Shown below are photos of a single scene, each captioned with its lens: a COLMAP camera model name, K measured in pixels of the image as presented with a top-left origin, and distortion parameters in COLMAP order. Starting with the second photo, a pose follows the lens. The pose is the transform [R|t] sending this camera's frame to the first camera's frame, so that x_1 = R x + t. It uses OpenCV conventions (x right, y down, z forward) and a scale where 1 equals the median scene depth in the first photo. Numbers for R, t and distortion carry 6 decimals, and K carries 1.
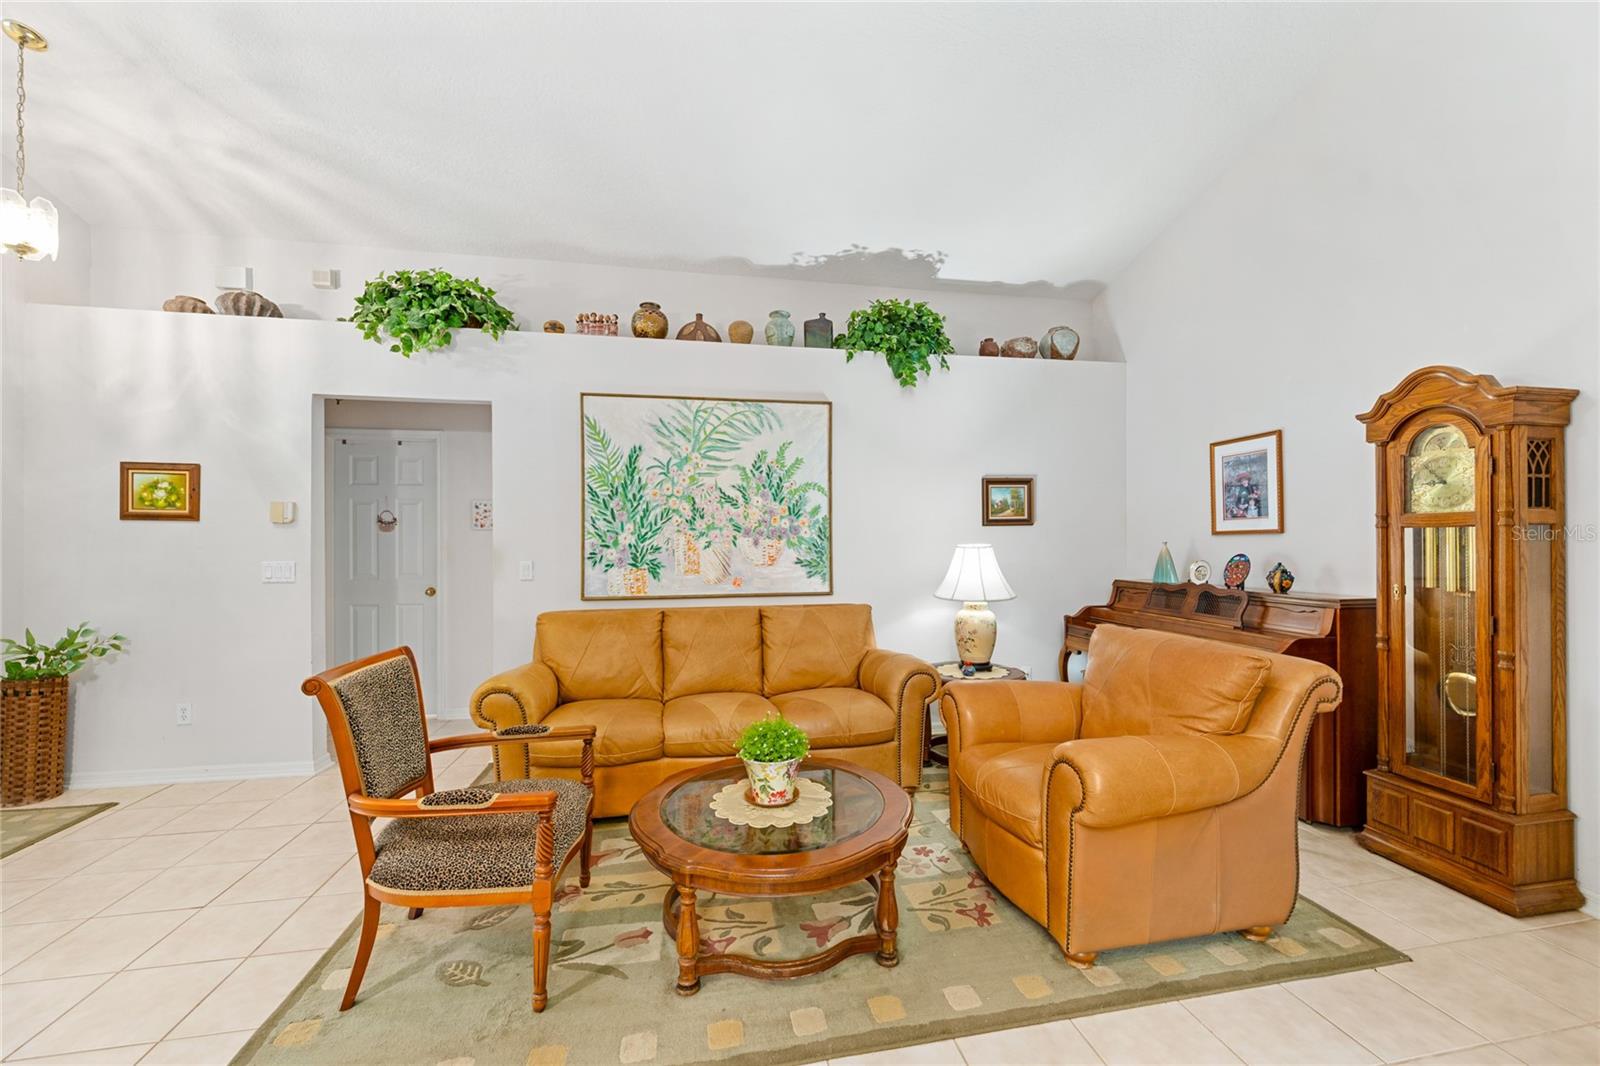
lens RADIAL K [[633.3, 0, 852.8], [0, 633.3, 540.1], [0, 0, 1]] dist [-0.002255, 0.001268]
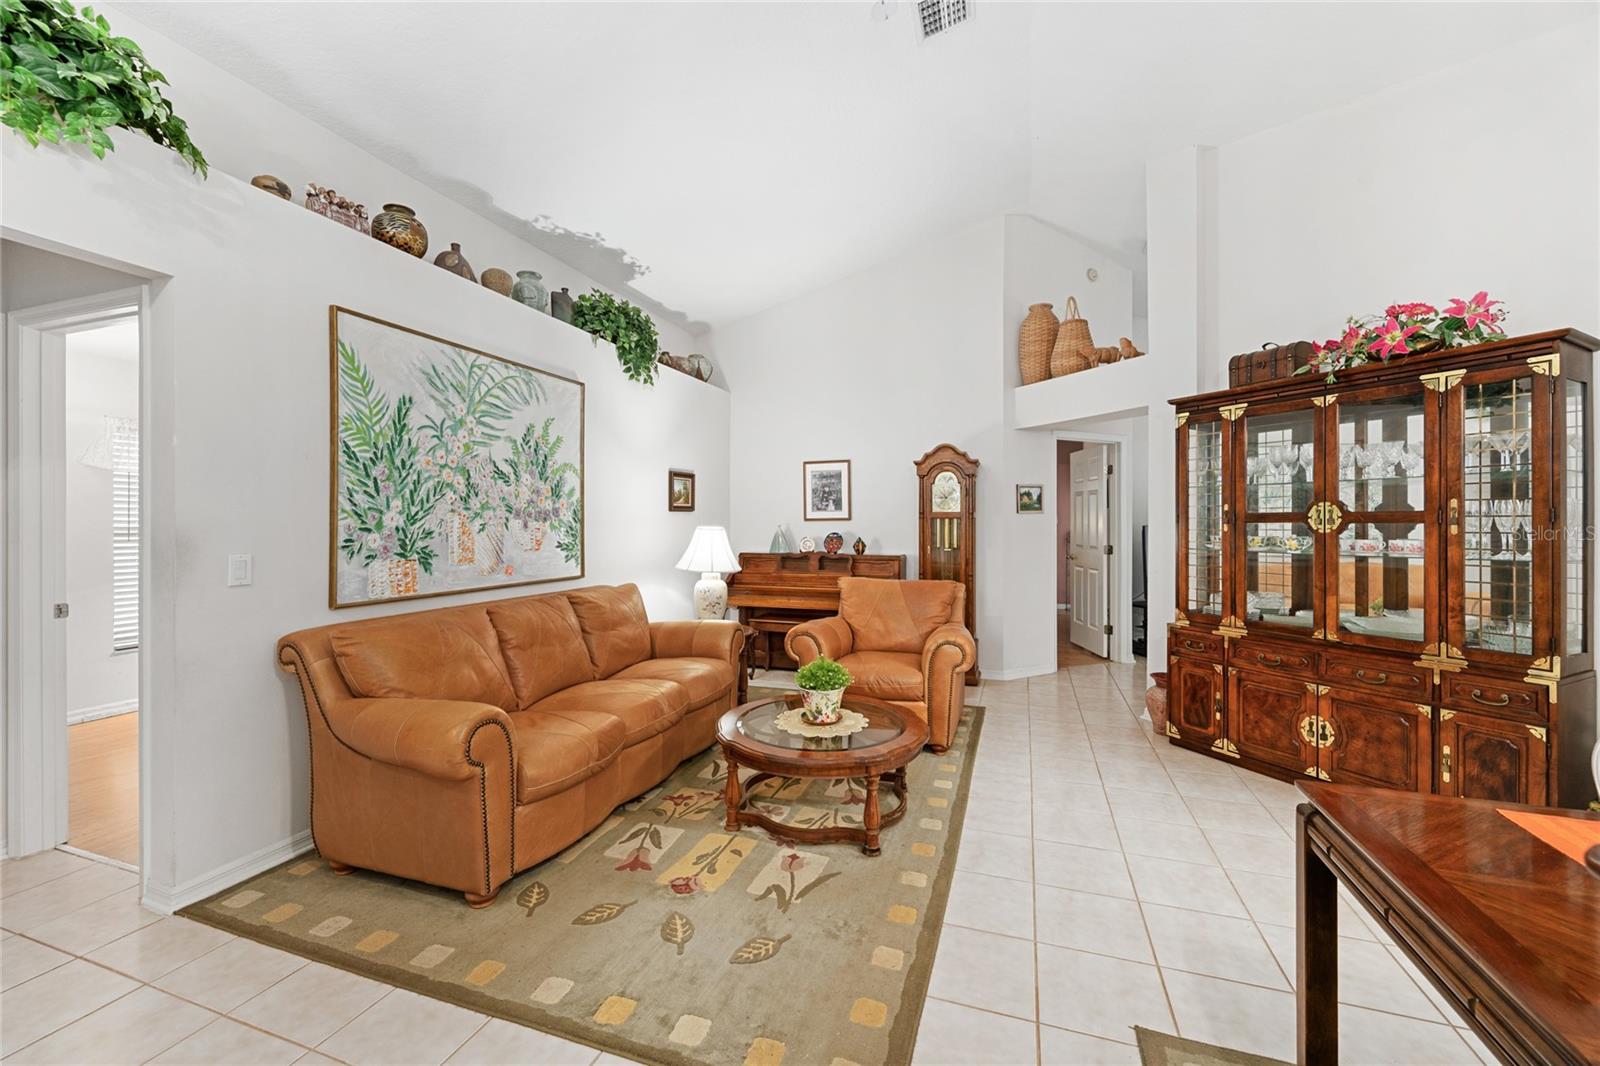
lens RADIAL K [[633.3, 0, 791.3], [0, 633.3, 522.4], [0, 0, 1]] dist [-0.002255, 0.001268]
pose [[0.510073, 0.005855, 0.860111, -0.745889], [-0.004040, 0.999982, -0.004411, 0.002421], [-0.860122, -0.001225, 0.510088, 0.222814]]
